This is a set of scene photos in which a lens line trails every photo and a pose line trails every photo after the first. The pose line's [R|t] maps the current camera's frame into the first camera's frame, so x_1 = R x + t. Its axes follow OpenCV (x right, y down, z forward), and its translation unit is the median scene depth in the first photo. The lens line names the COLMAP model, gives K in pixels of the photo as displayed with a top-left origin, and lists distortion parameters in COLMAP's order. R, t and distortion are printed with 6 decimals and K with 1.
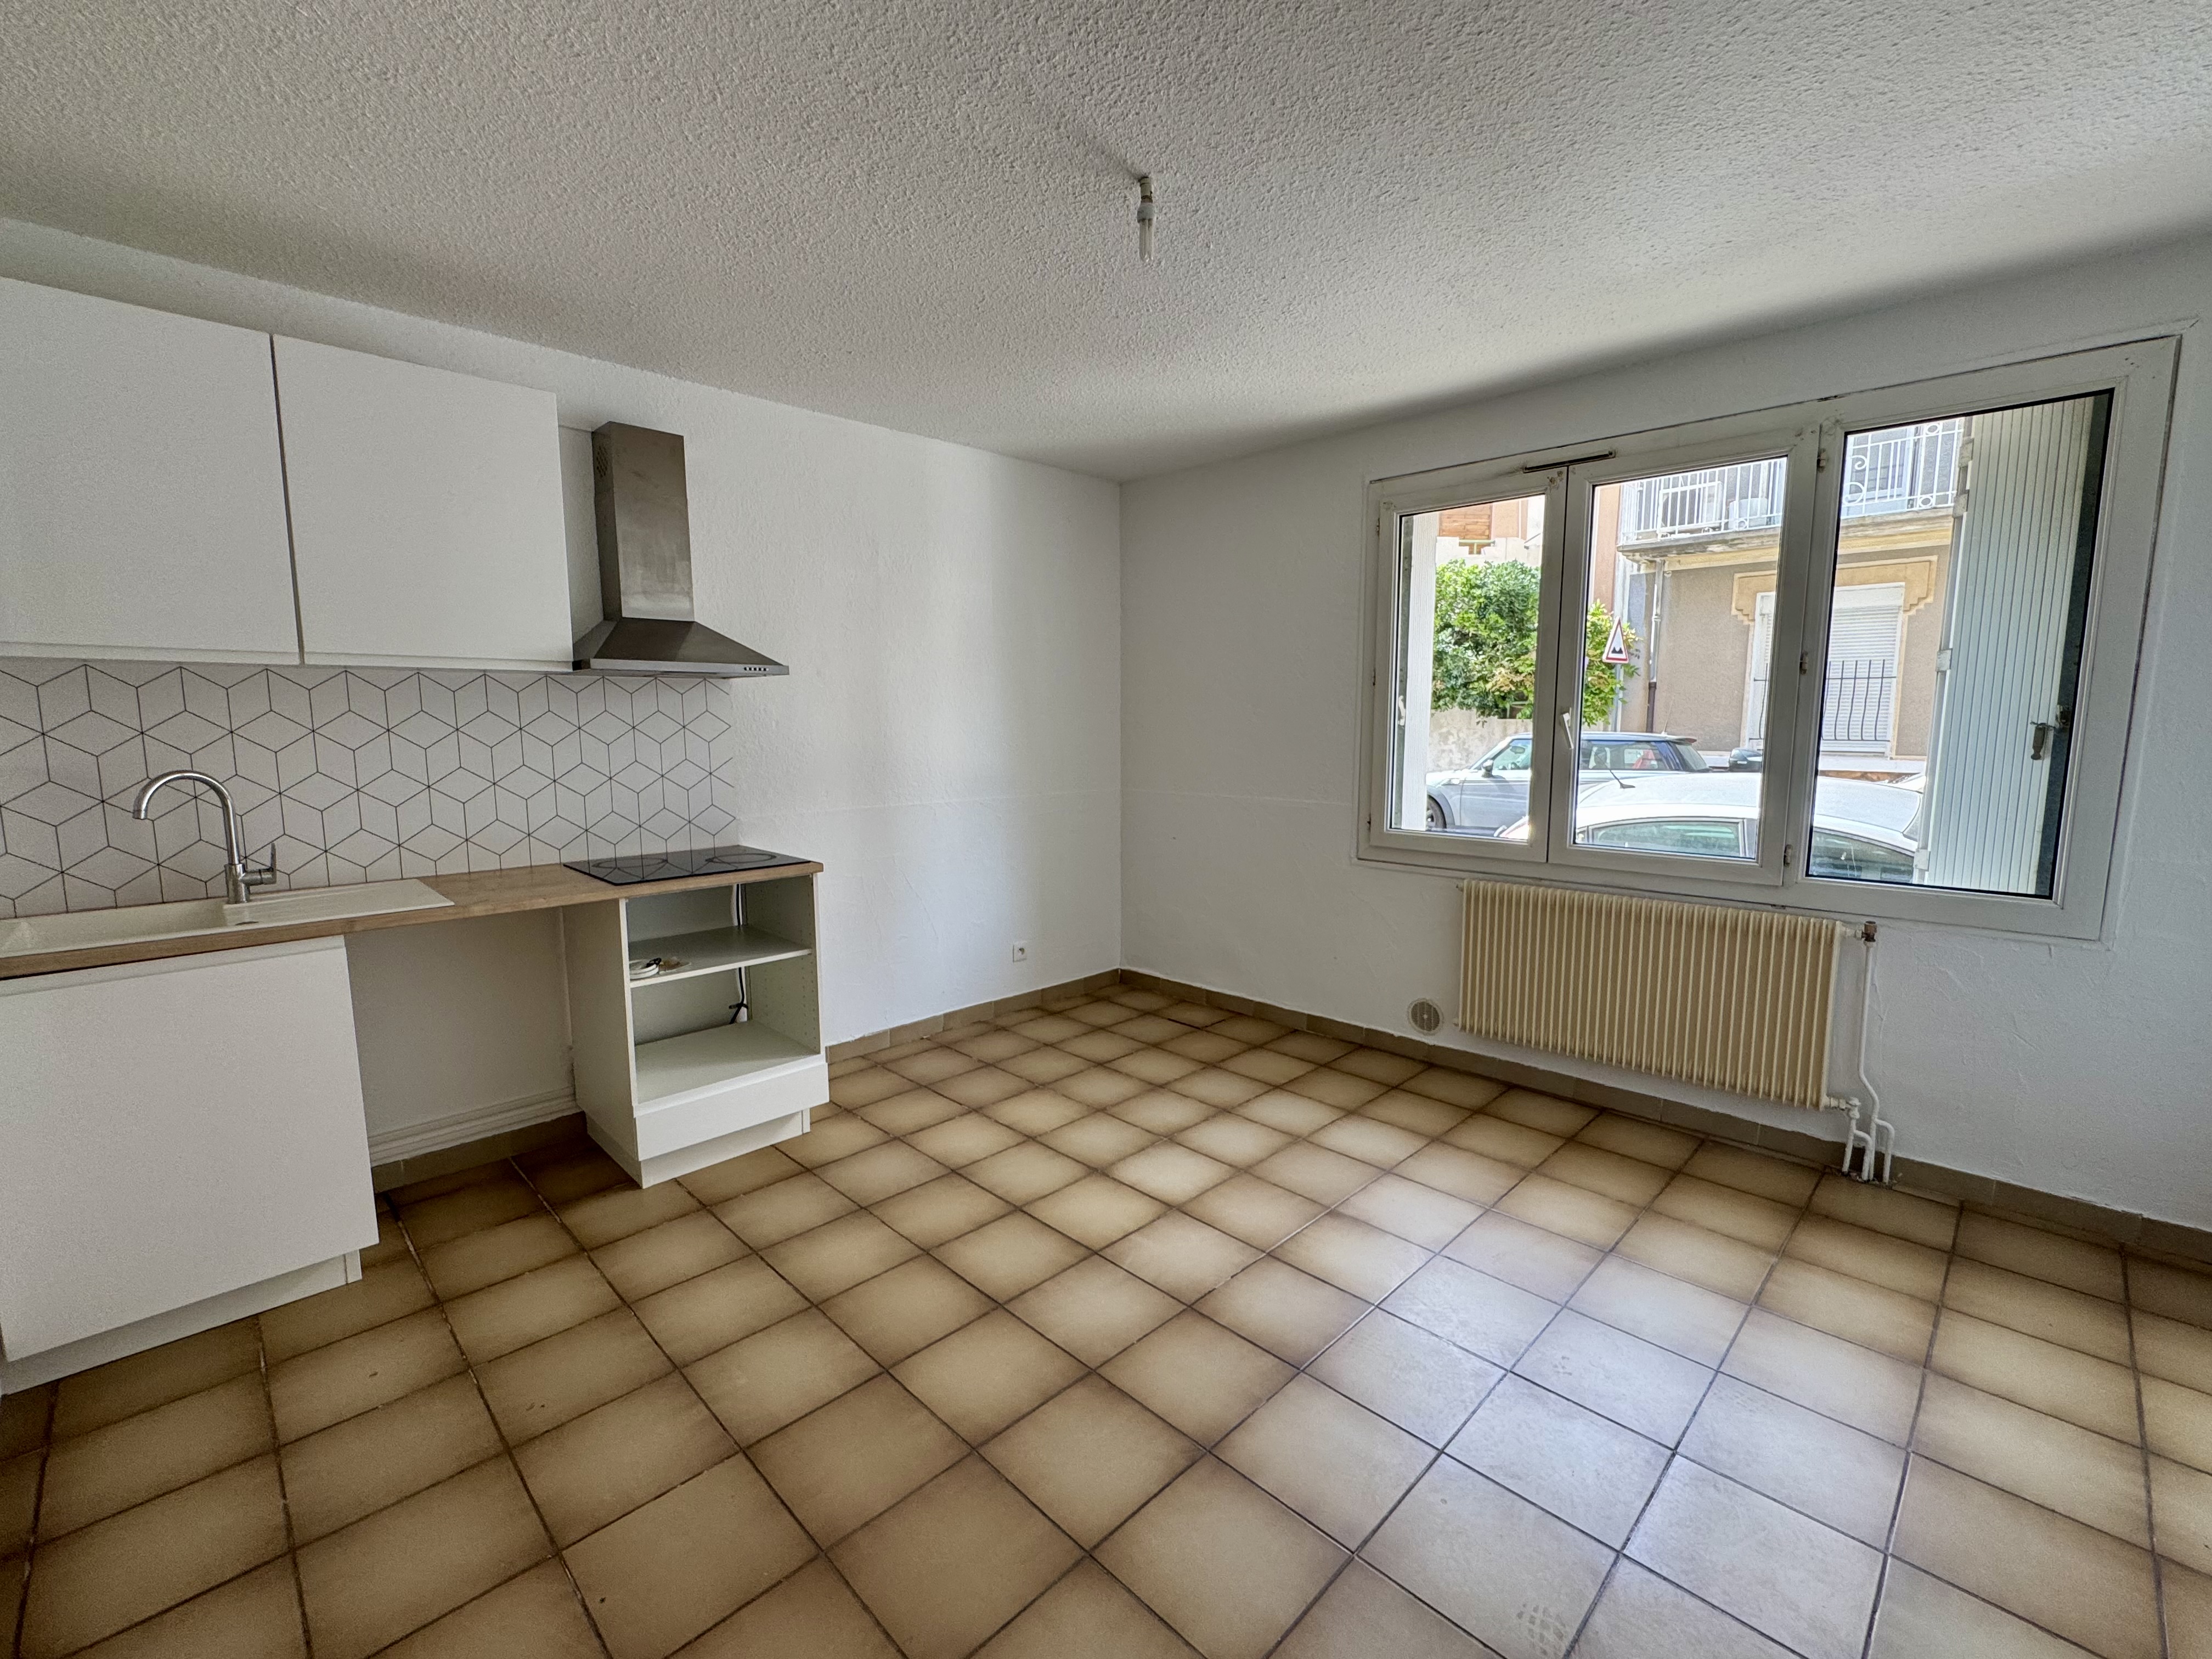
lens RADIAL K [[945.3, 0, 1106.0], [0, 945.3, 829.5], [0, 0, 1]] dist [0.000477, -0.000420]
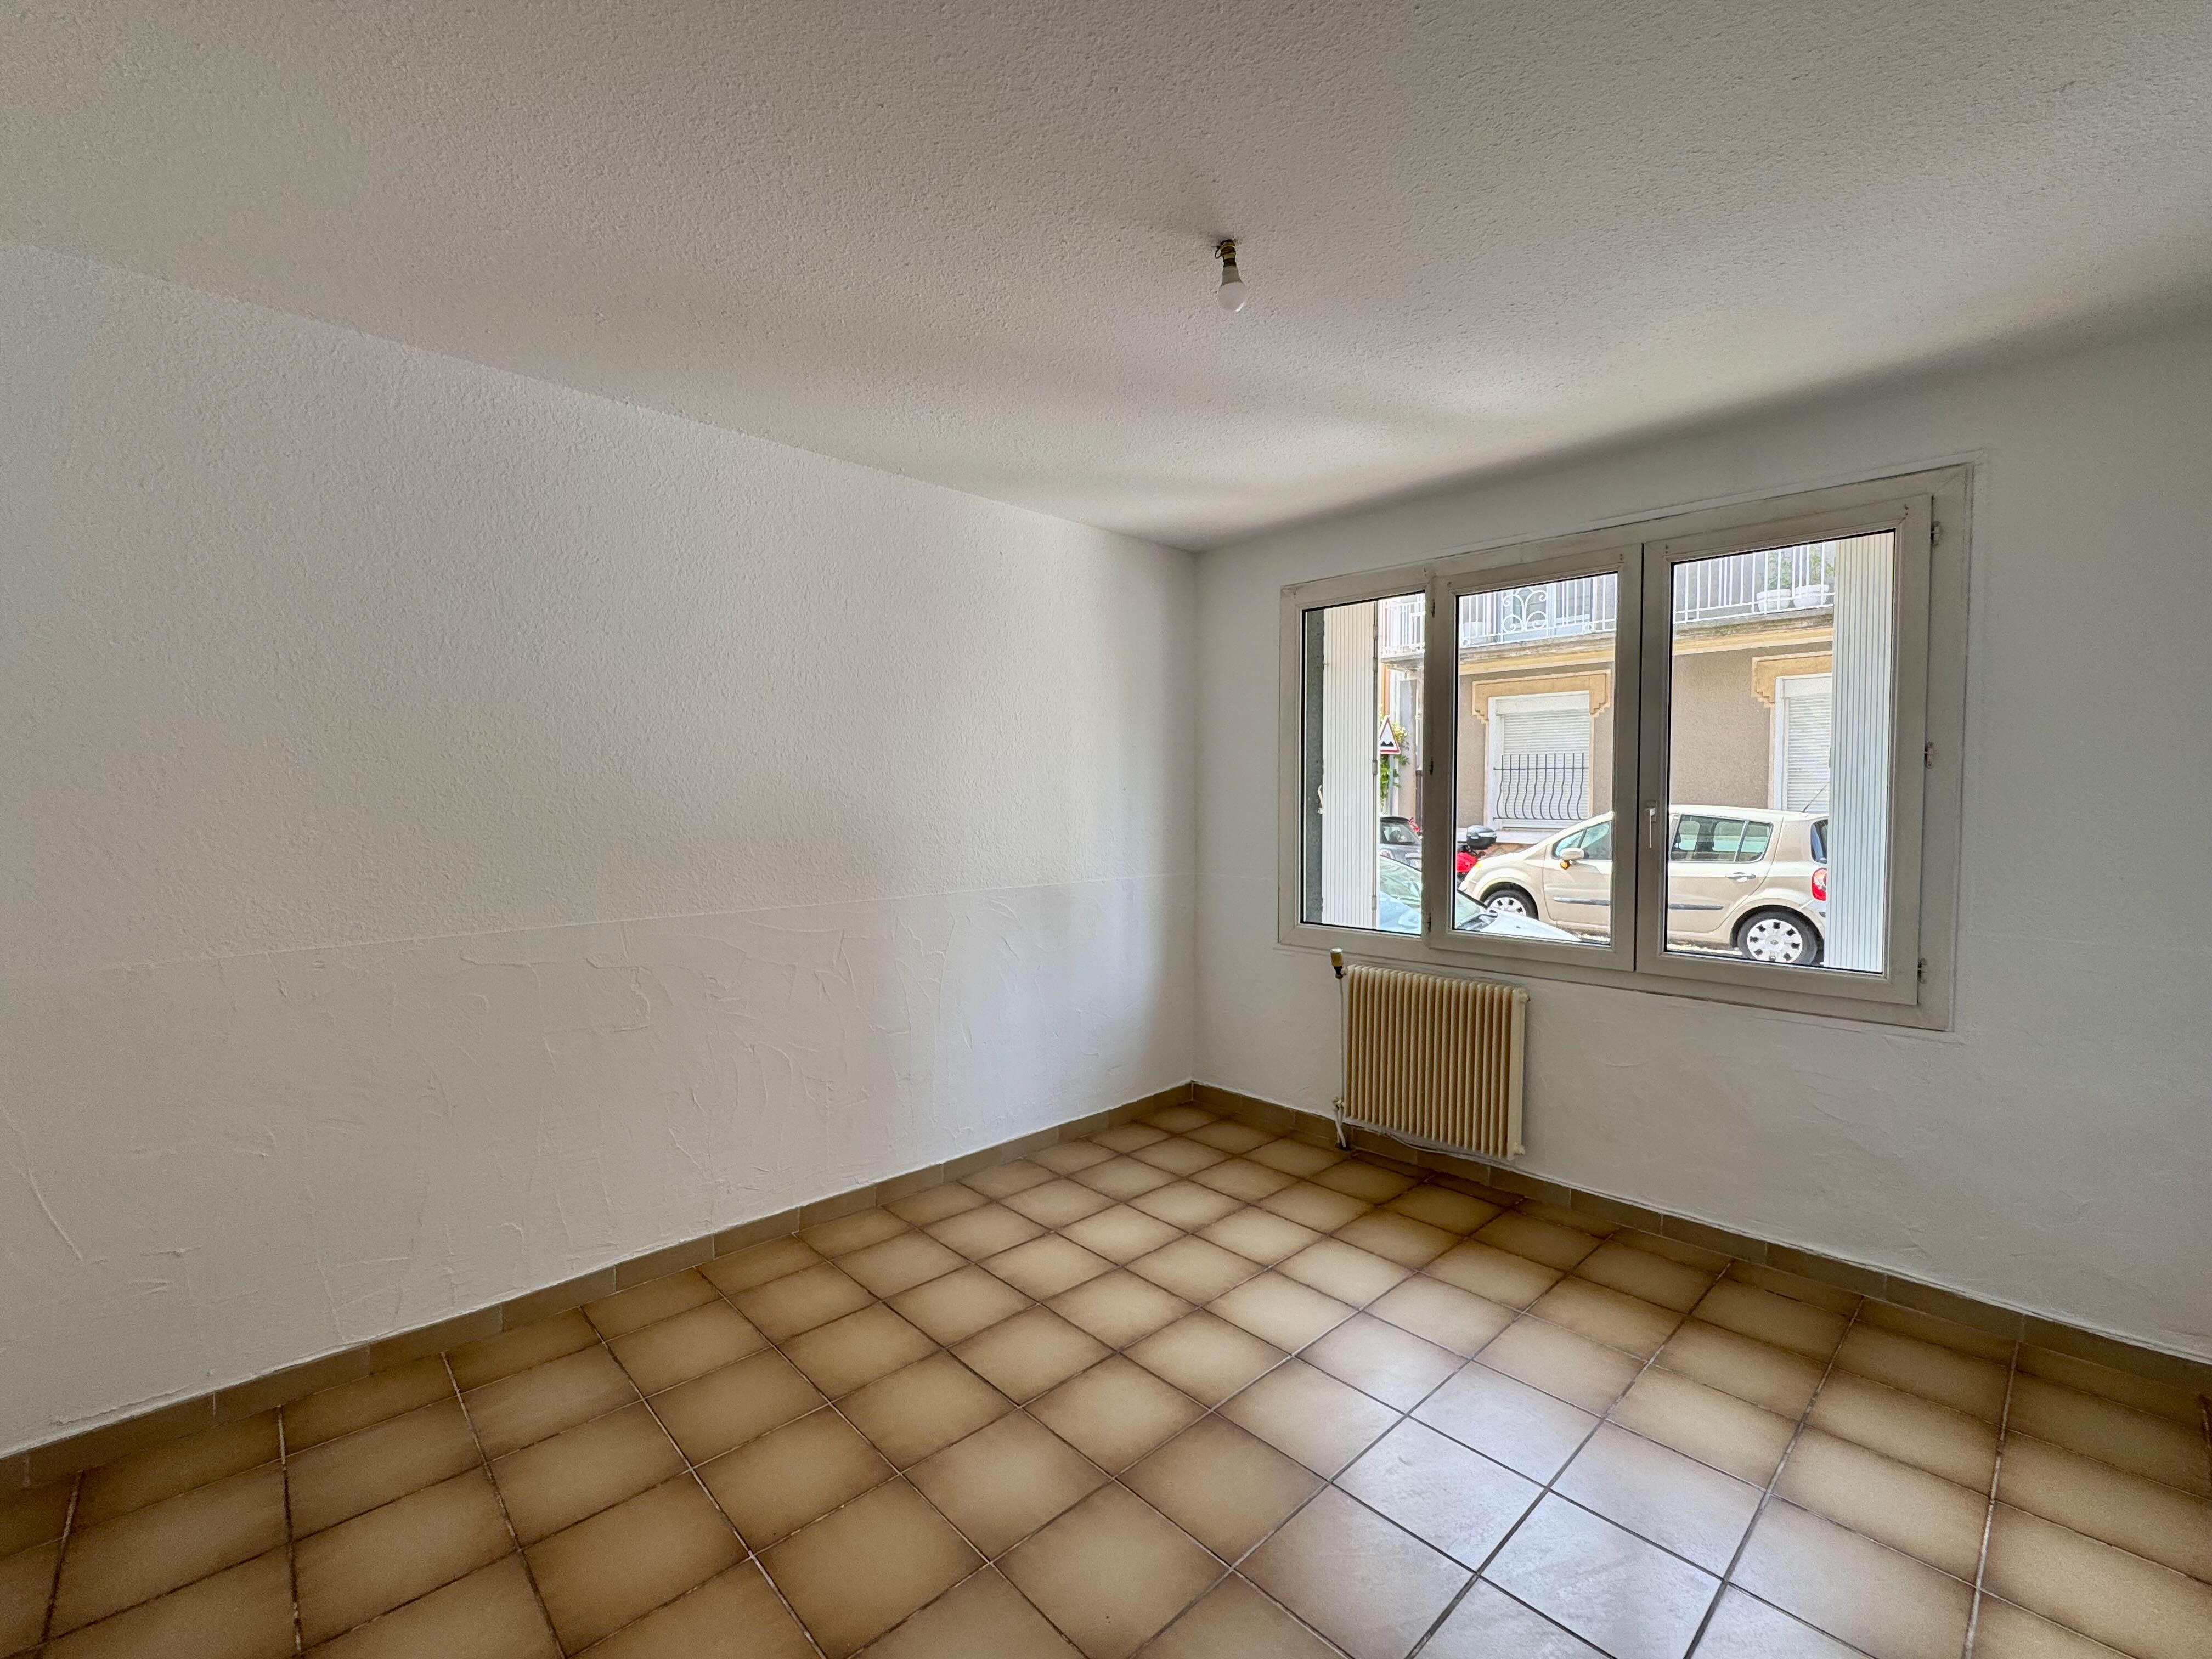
lens RADIAL K [[965.2, 0, 1094.2], [0, 965.2, 863.4], [0, 0, 1]] dist [-0.001648, -0.000165]
pose [[0.998911, 0.008582, -0.045870, 0.129323], [-0.010902, 0.998661, -0.050572, 0.015446], [0.045374, 0.051017, 0.997667, -0.128490]]
